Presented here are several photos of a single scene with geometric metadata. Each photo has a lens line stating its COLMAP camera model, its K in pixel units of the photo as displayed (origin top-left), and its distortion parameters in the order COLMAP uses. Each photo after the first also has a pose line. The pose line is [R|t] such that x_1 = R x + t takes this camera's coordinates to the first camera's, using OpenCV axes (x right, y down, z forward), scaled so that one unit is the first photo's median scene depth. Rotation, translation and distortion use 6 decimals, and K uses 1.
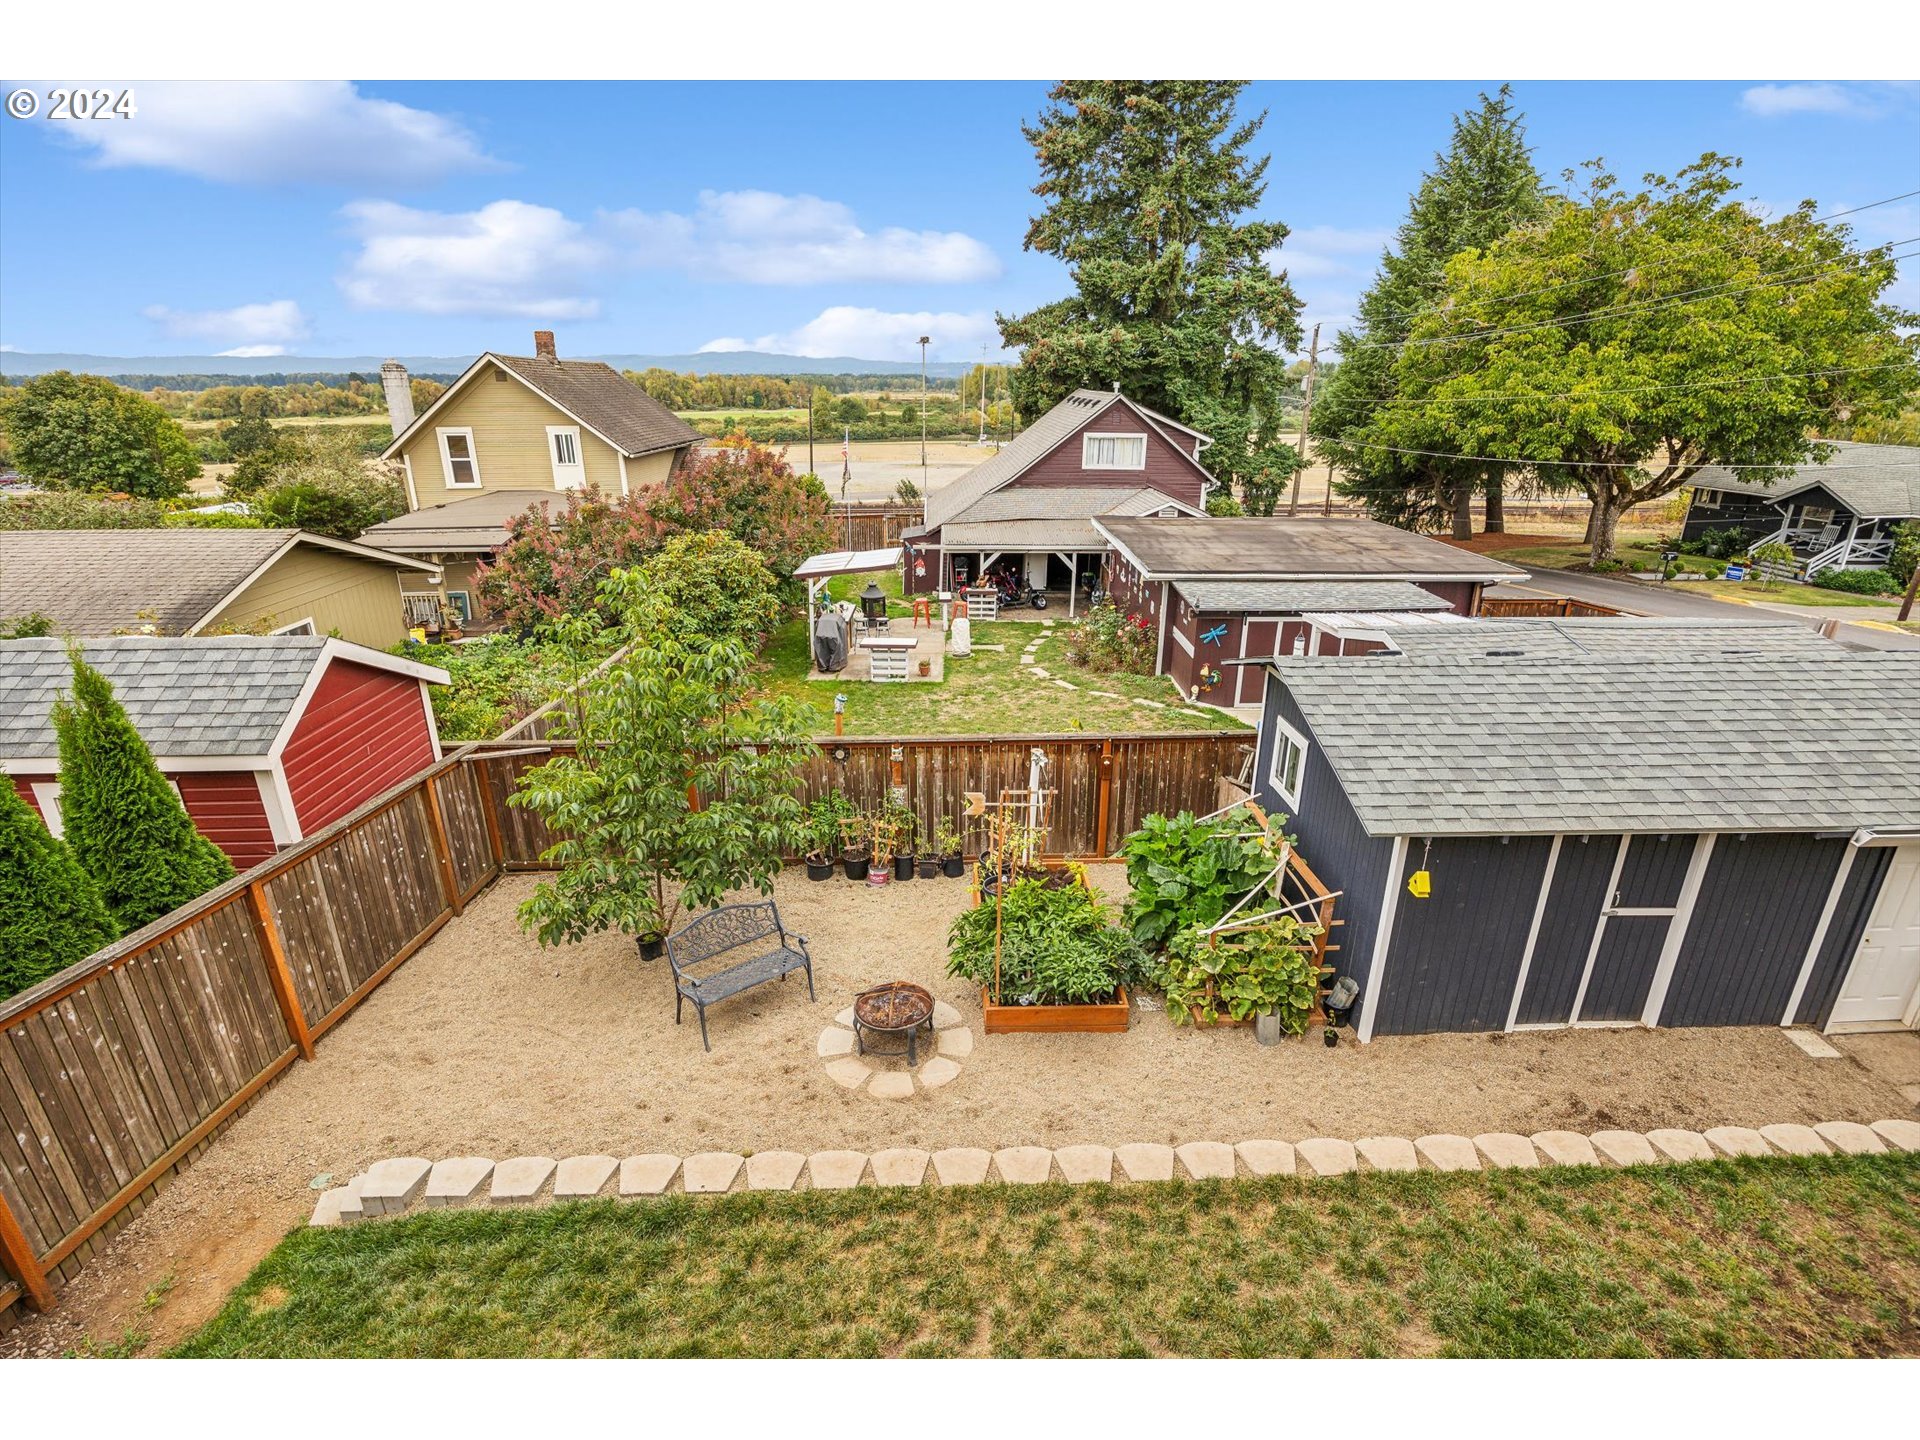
lens RADIAL K [[903.7, 0, 956.0], [0, 903.7, 721.8], [0, 0, 1]] dist [-0.013530, 0.000419]
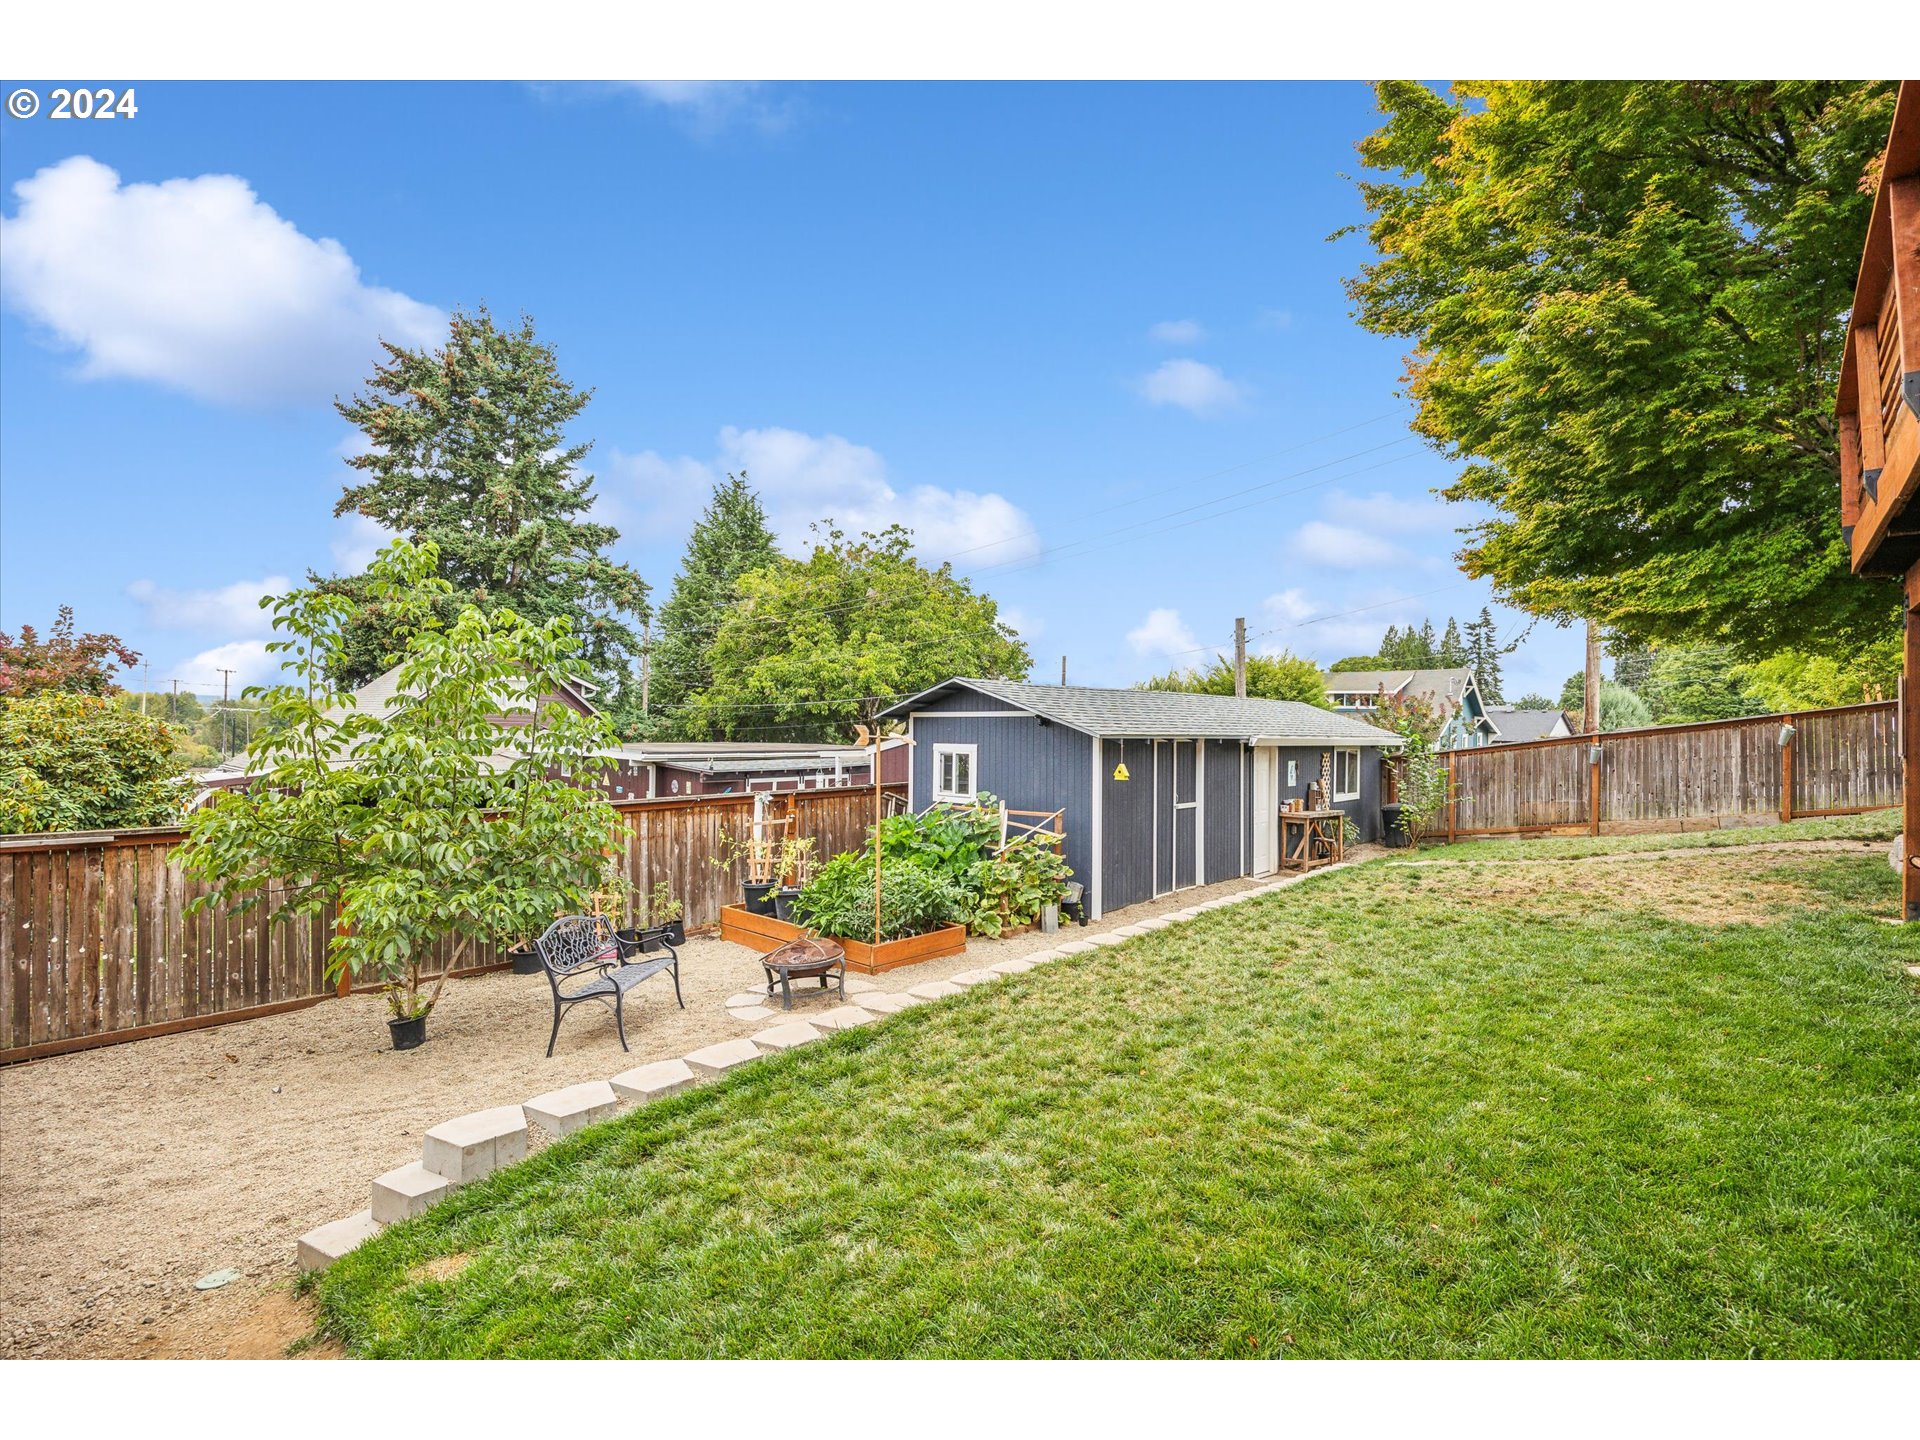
lens RADIAL K [[903.7, 0, 944.9], [0, 903.7, 724.4], [0, 0, 1]] dist [-0.013530, 0.000419]
pose [[0.704324, 0.016191, 0.709694, -0.170847], [0.239411, 0.935750, -0.258948, 0.095128], [-0.668289, 0.352292, 0.655195, 0.041159]]
